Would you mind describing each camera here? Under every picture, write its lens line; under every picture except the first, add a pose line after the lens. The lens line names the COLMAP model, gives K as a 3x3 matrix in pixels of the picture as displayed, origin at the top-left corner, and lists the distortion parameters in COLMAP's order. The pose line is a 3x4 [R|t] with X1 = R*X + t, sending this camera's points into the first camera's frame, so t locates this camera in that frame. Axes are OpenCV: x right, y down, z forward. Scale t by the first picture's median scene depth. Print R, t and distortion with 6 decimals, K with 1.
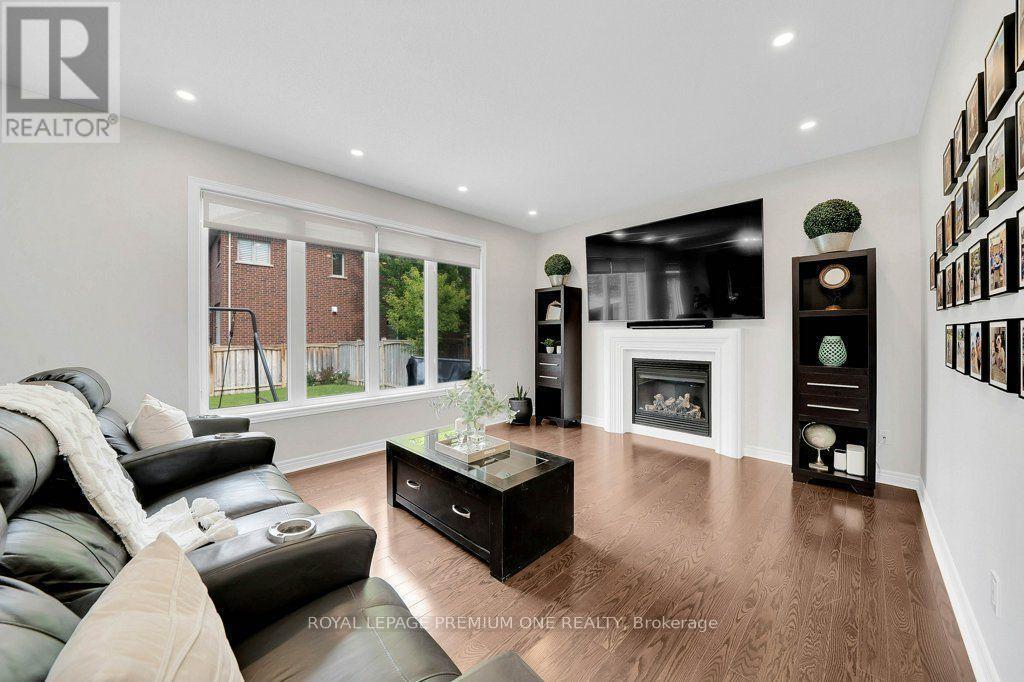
lens RADIAL K [[370.2, 0, 510.5], [0, 370.2, 336.0], [0, 0, 1]] dist [-0.000450, 0.000130]
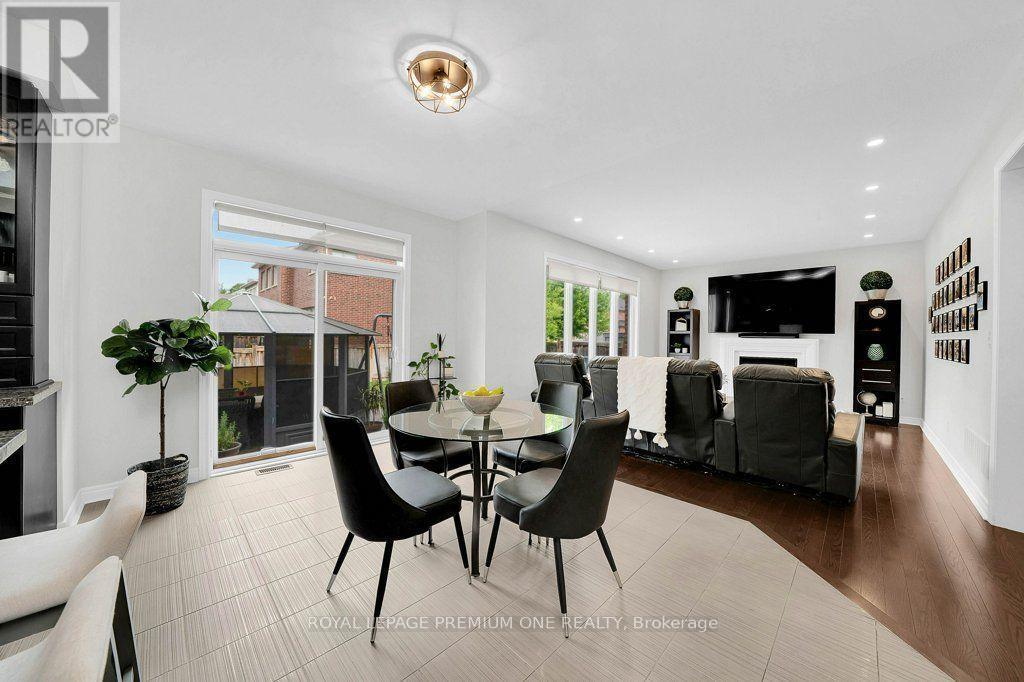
lens RADIAL K [[370.2, 0, 515.2], [0, 370.2, 339.3], [0, 0, 1]] dist [-0.000450, 0.000130]
pose [[0.999750, 0.017309, 0.014130, -0.966632], [-0.017282, 0.999849, -0.002059, 0.011522], [-0.014164, 0.001815, 0.999898, -0.832699]]
